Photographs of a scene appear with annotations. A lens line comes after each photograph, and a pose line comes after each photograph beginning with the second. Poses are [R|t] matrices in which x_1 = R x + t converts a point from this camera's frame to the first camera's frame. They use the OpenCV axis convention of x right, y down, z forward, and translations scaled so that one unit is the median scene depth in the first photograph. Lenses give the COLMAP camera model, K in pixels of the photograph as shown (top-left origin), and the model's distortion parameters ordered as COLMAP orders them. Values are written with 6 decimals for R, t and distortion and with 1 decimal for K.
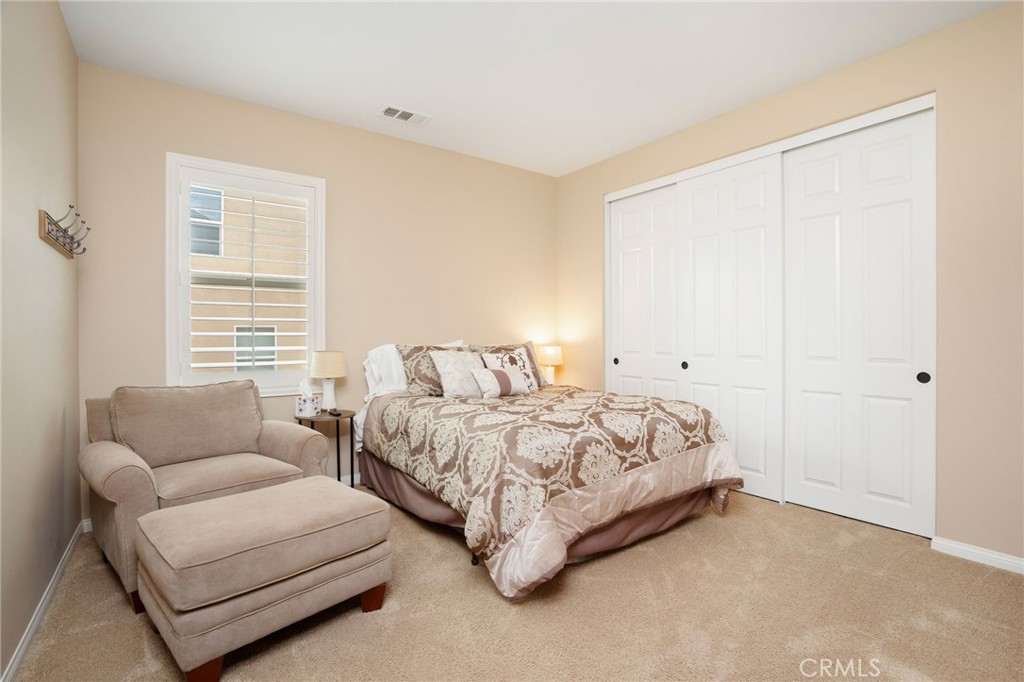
lens RADIAL K [[495.2, 0, 512.0], [0, 495.2, 341.0], [0, 0, 1]] dist [-0.019138, -0.000020]
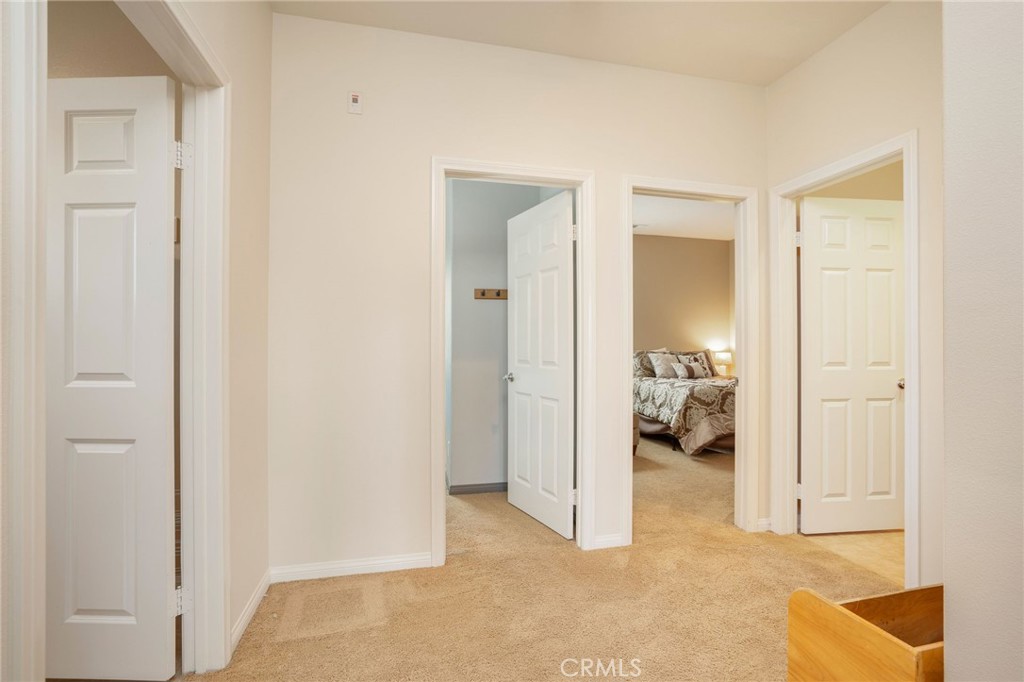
lens RADIAL K [[495.2, 0, 512.0], [0, 495.2, 341.0], [0, 0, 1]] dist [-0.019138, -0.000020]
pose [[0.928911, 0.001323, -0.370300, 0.059093], [-0.008733, 0.999794, -0.018335, 0.015069], [0.370199, 0.020266, 0.928731, -1.170471]]
